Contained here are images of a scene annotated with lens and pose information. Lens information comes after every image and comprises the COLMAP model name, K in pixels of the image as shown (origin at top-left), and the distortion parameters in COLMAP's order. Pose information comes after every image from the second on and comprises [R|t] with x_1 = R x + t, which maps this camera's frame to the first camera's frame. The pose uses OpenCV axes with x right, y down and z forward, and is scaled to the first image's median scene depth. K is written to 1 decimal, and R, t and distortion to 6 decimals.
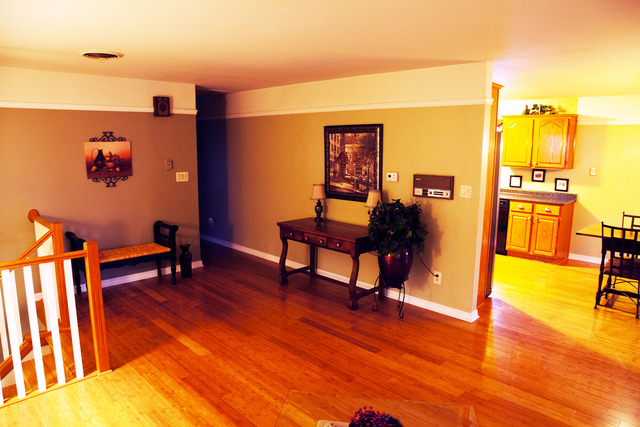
lens RADIAL K [[435.2, 0, 322.7], [0, 435.2, 218.5], [0, 0, 1]] dist [-0.115491, 0.052391]
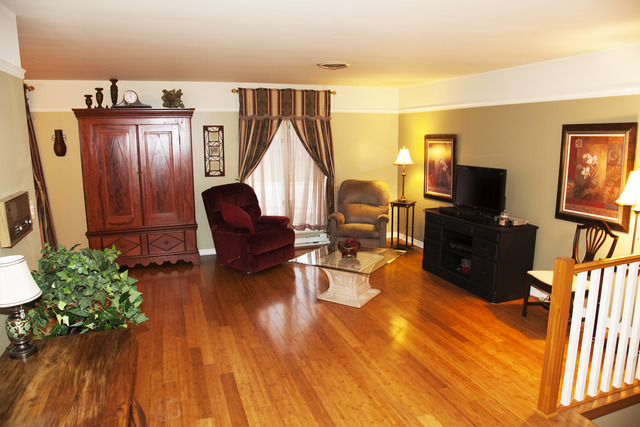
lens RADIAL K [[435.2, 0, 322.7], [0, 435.2, 218.5], [0, 0, 1]] dist [-0.115491, 0.052391]
pose [[-0.905154, -0.083881, 0.416726, -0.301413], [0.068945, 0.938387, 0.338638, -0.209973], [-0.419456, 0.335251, -0.843602, 1.211262]]
